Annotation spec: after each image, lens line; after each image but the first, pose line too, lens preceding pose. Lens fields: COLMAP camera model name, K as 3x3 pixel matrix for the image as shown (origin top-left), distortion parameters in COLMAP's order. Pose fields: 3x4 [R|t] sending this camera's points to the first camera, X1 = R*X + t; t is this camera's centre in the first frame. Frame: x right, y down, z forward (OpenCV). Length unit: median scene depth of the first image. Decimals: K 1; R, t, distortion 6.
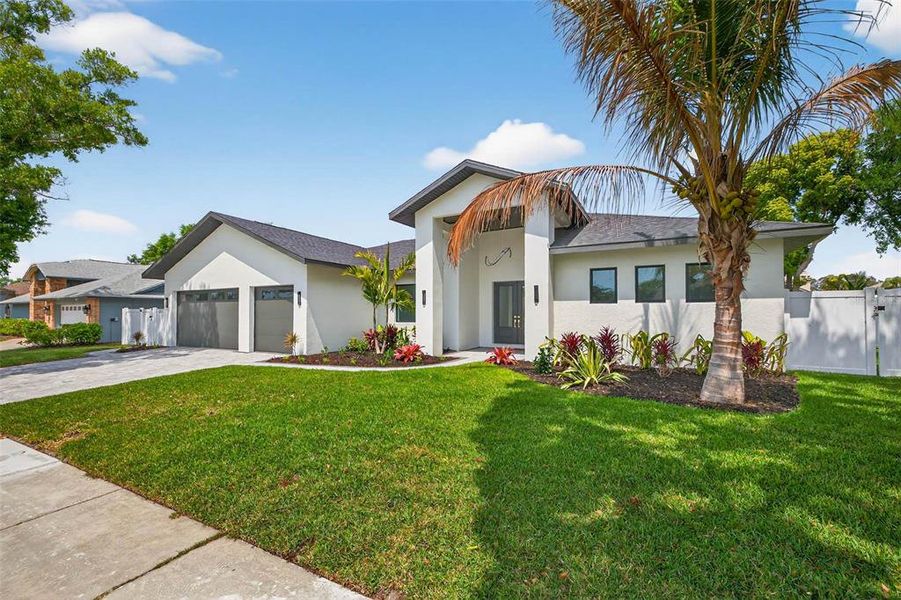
lens RADIAL K [[376.1, 0, 447.5], [0, 376.1, 302.4], [0, 0, 1]] dist [0.005761, -0.000396]
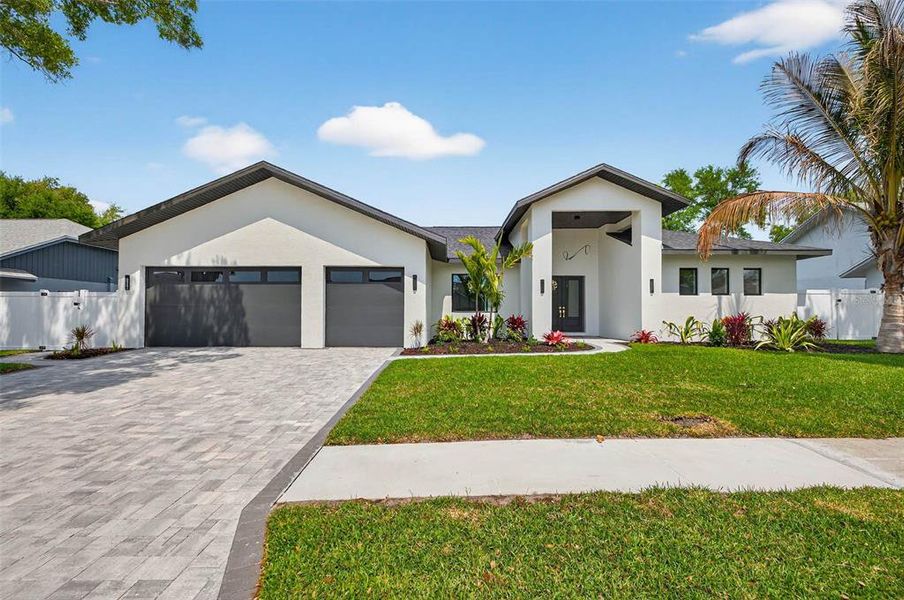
lens RADIAL K [[377.4, 0, 449.0], [0, 377.4, 302.4], [0, 0, 1]] dist [0.005761, -0.000396]
pose [[0.880526, 0.011654, 0.473854, -0.732255], [-0.019787, 0.999730, 0.012181, 0.022135], [-0.473584, -0.020102, 0.880519, 0.195842]]
